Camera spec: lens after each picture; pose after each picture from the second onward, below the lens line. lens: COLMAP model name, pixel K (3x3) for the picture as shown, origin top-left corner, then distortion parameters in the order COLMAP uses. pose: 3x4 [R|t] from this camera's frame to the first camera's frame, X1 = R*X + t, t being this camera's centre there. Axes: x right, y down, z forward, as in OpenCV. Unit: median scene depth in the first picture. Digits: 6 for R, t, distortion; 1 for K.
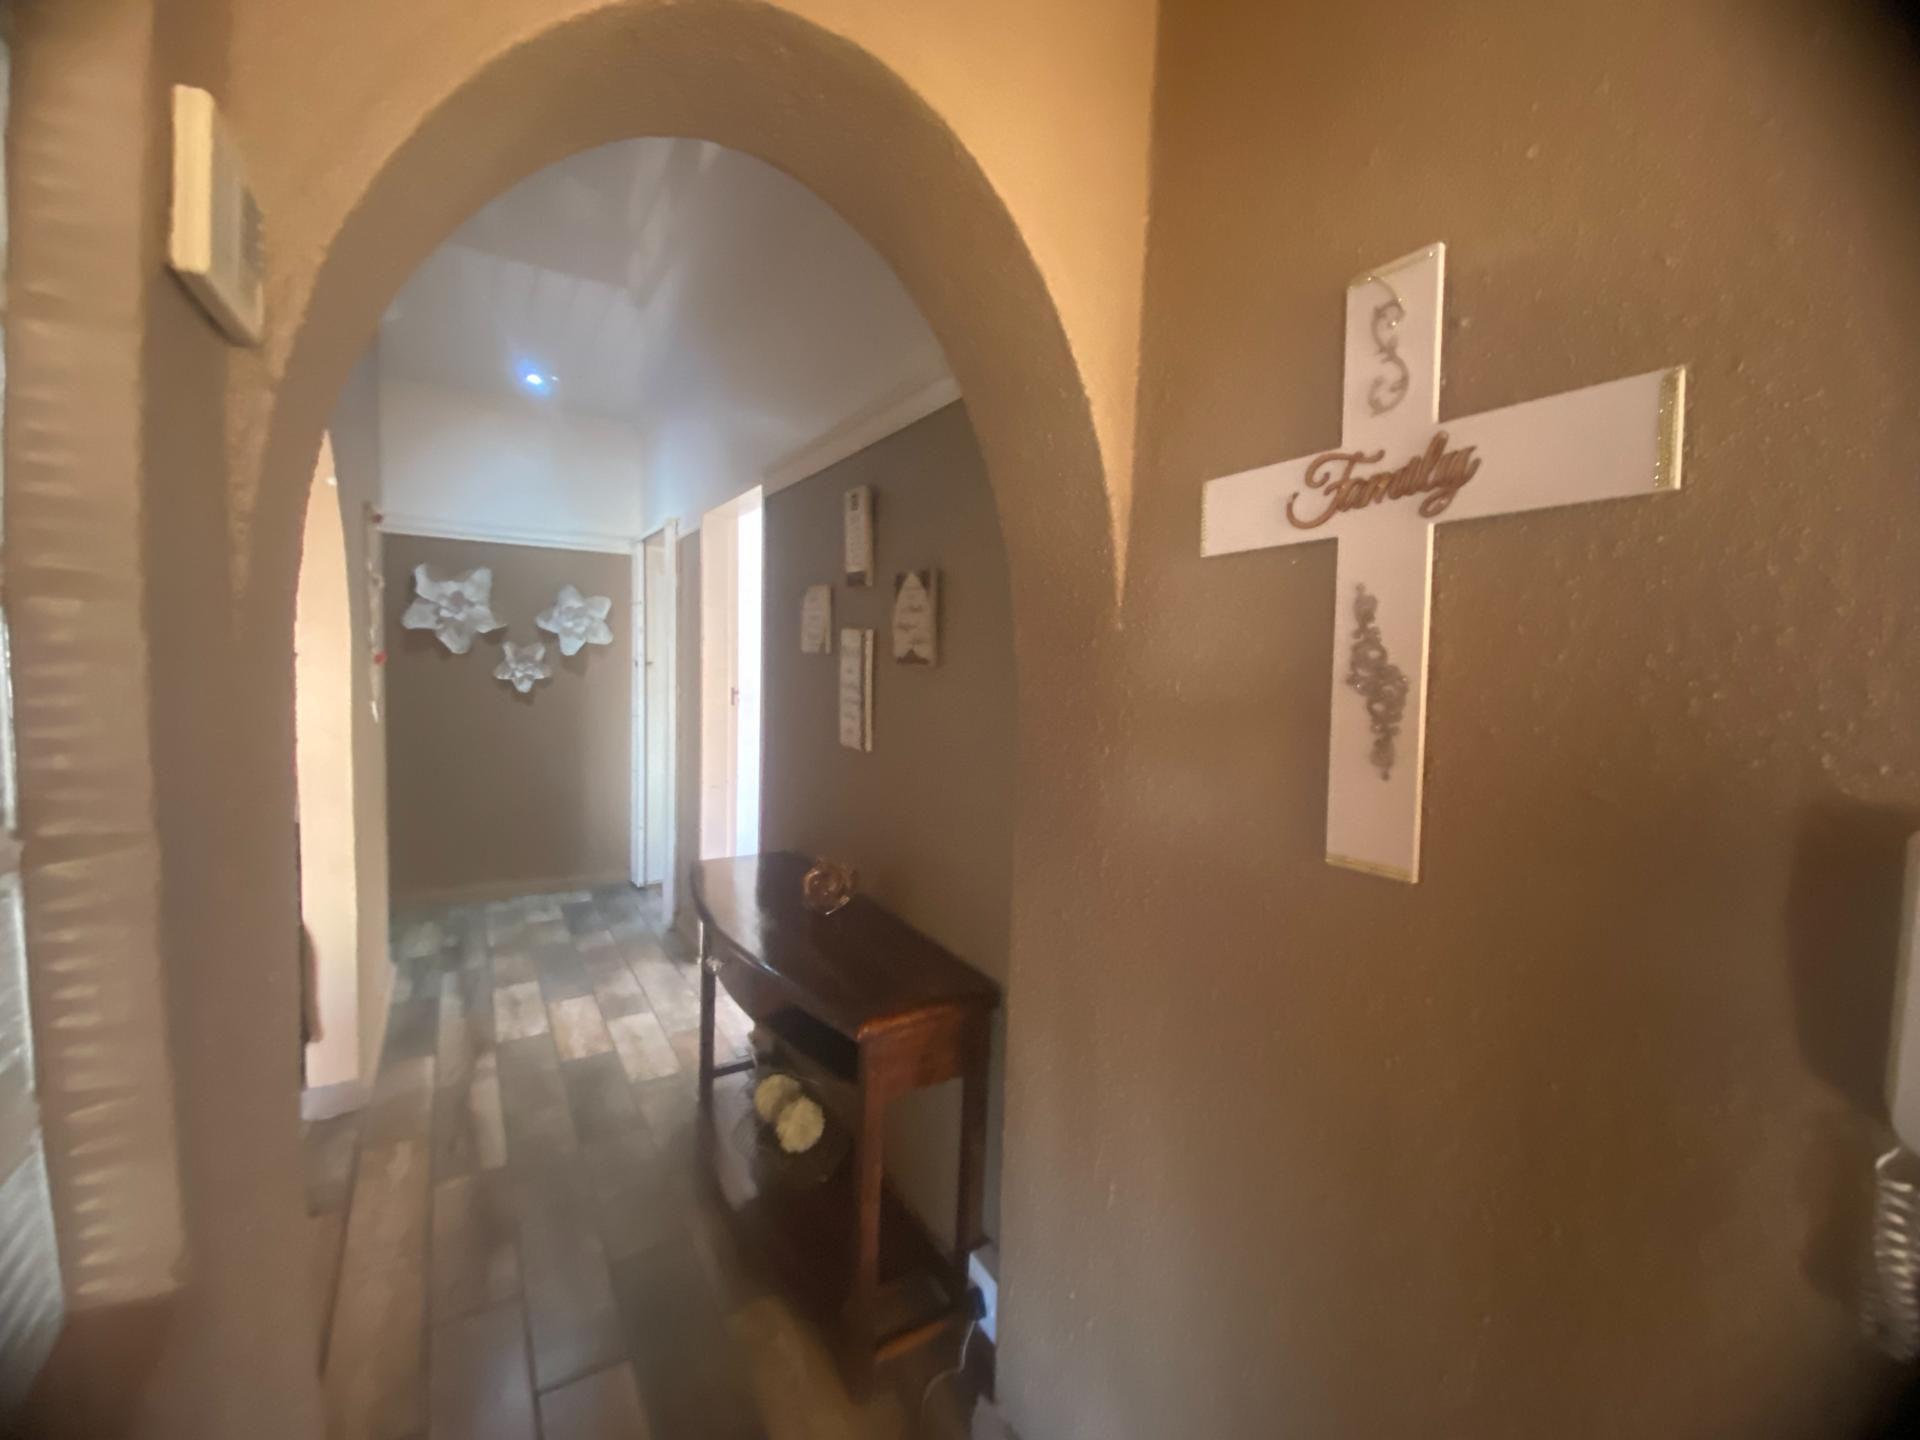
lens RADIAL K [[773.3, 0, 952.2], [0, 773.3, 713.6], [0, 0, 1]] dist [0.017682, -0.019971]
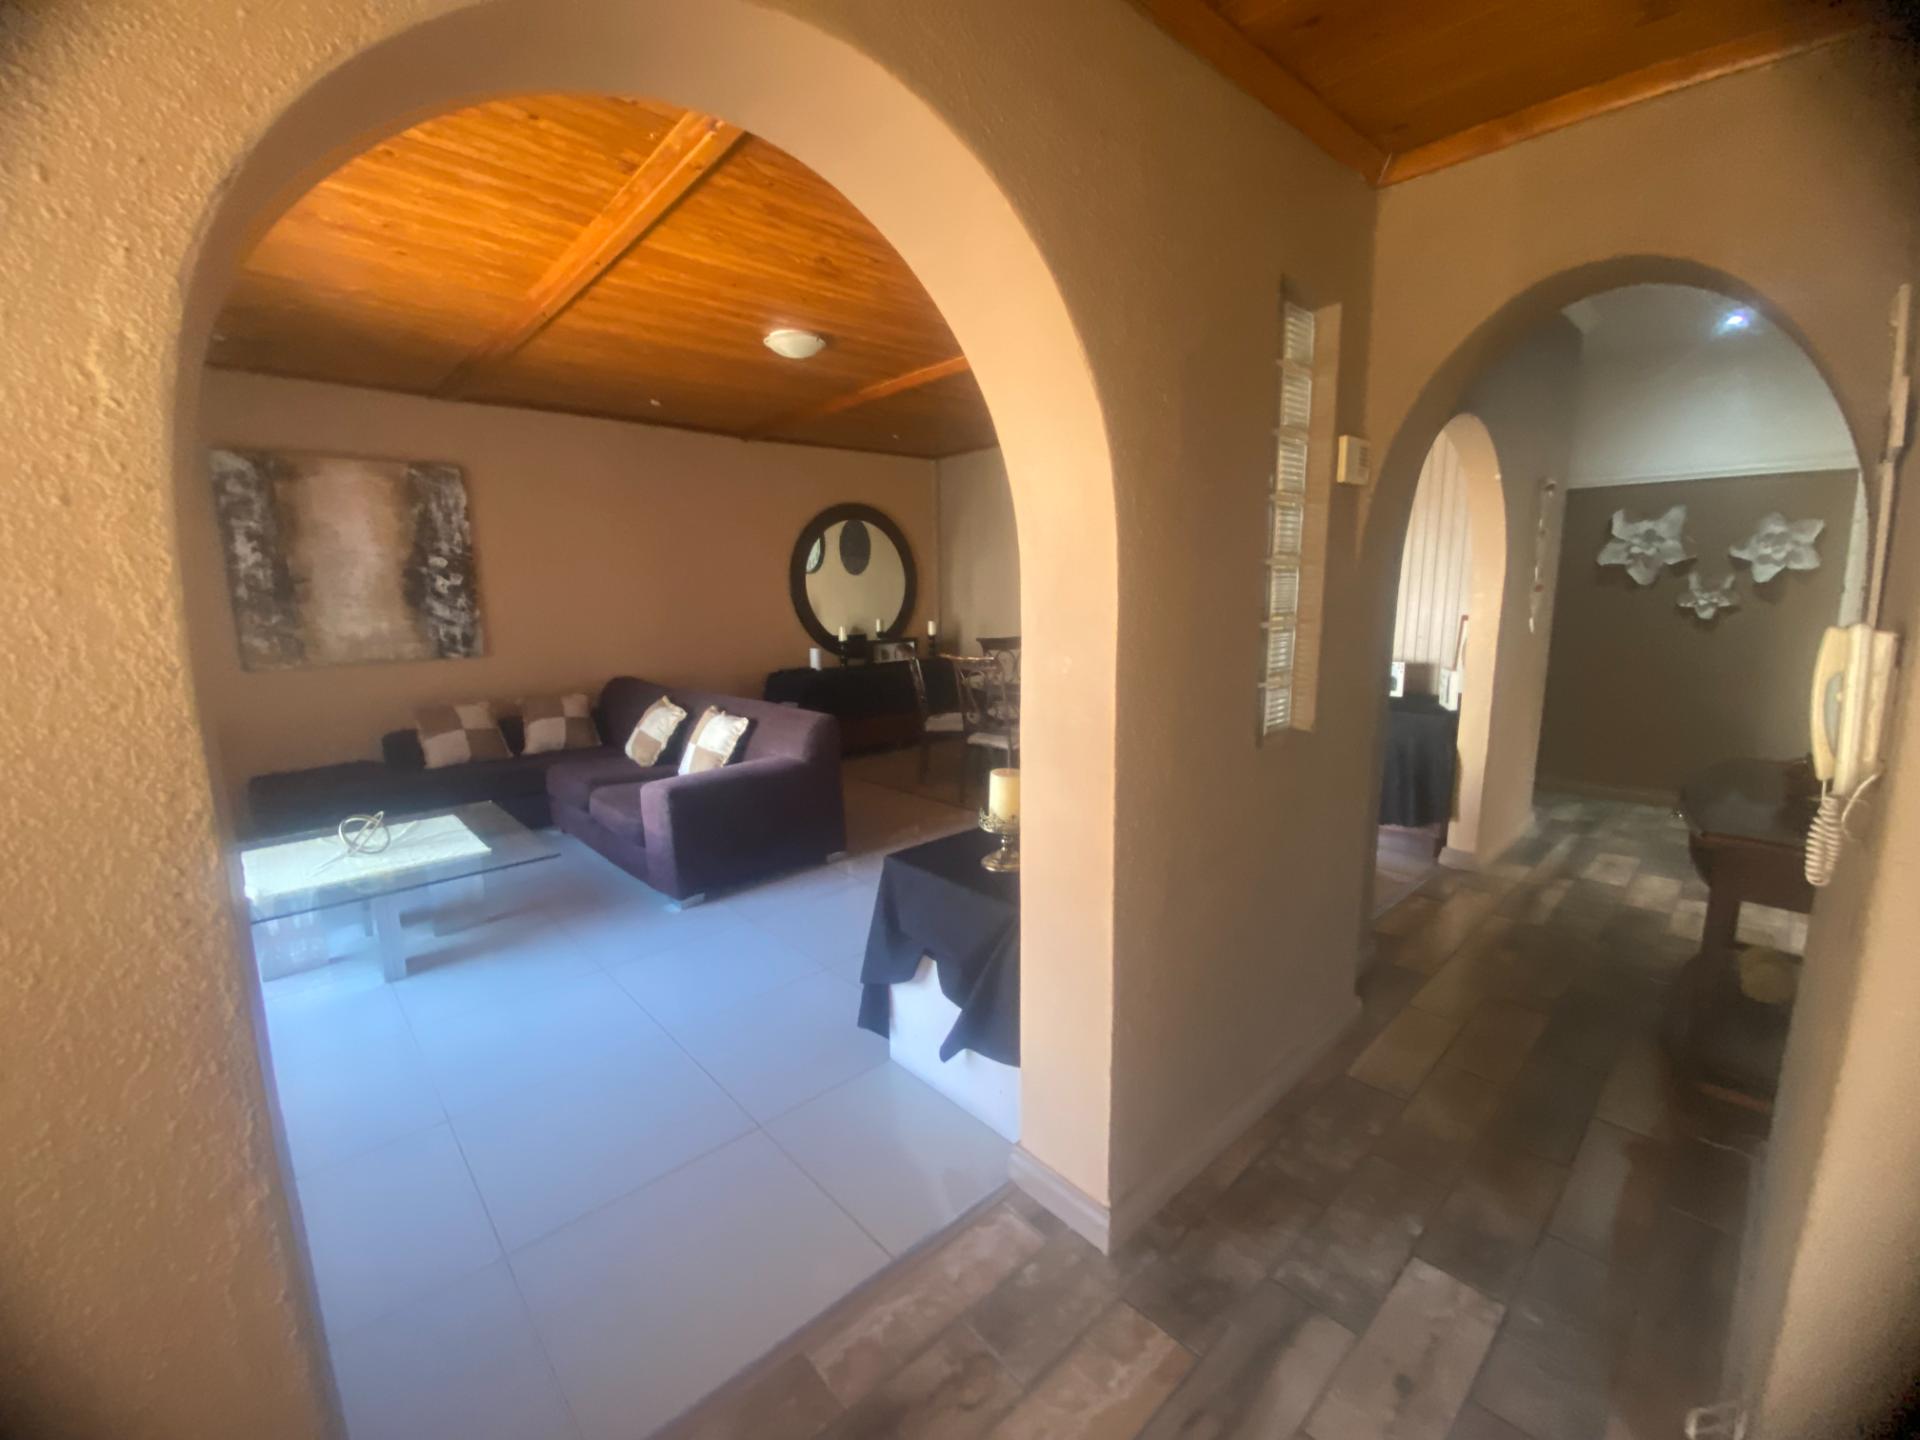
lens RADIAL K [[773.3, 0, 952.2], [0, 773.3, 713.6], [0, 0, 1]] dist [0.017682, -0.019971]
pose [[0.173101, 0.119619, -0.977613, 0.325045], [-0.047826, 0.992447, 0.112965, 0.031326], [0.983742, 0.027201, 0.177515, -0.198644]]
